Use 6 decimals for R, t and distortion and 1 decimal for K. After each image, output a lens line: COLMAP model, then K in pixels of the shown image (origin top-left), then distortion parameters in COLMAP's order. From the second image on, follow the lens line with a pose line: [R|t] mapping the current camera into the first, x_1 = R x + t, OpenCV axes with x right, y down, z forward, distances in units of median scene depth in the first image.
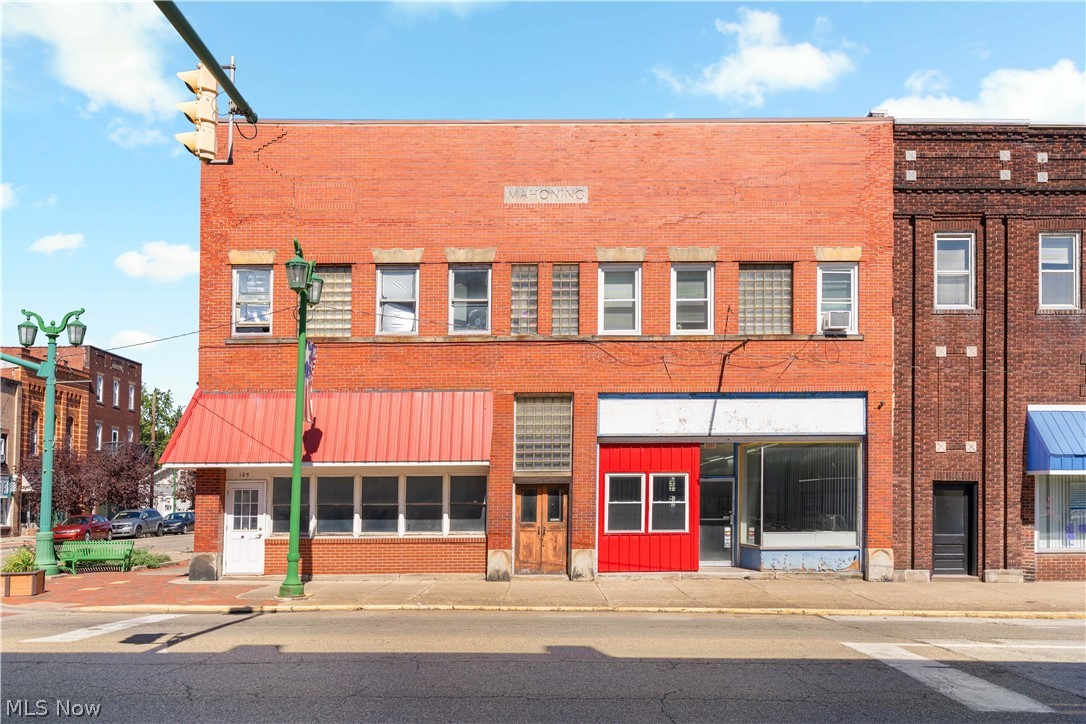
lens RADIAL K [[909.9, 0, 543.9], [0, 909.9, 476.1], [0, 0, 1]] dist [0.005381, 0.000990]
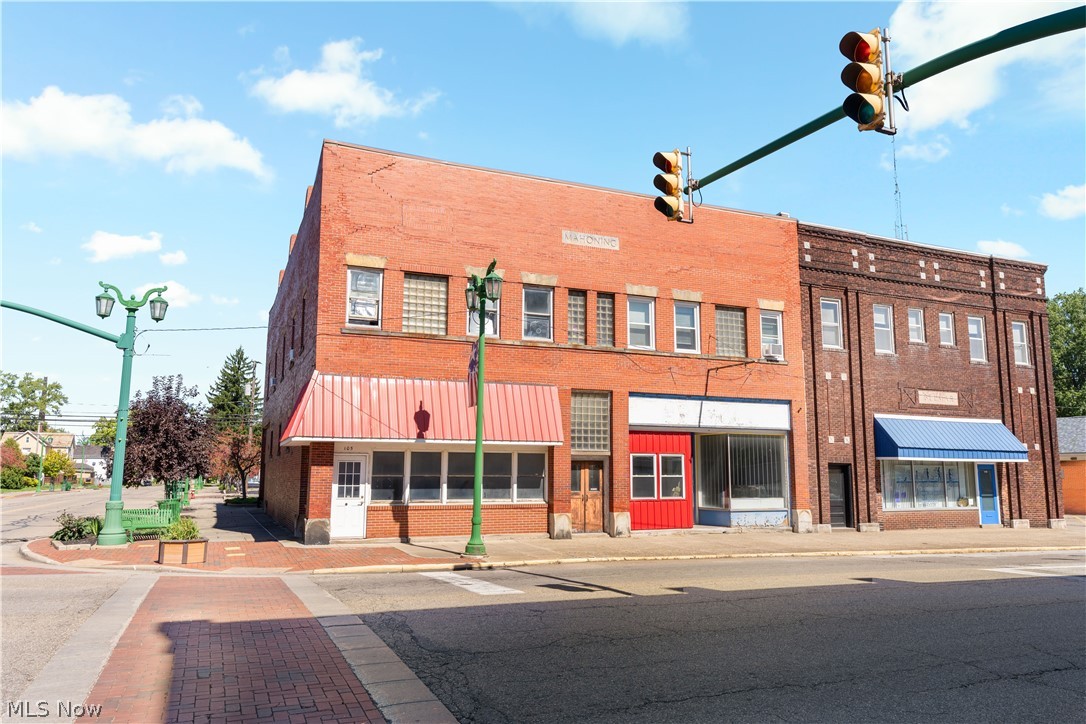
lens RADIAL K [[779.1, 0, 542.0], [0, 779.1, 361.2], [0, 0, 1]] dist [-0.001954, 0.000482]
pose [[0.919897, 0.064790, 0.386770, -0.491480], [-0.020854, 0.992944, -0.116734, -0.001113], [-0.391604, 0.099318, 0.914758, 0.010643]]
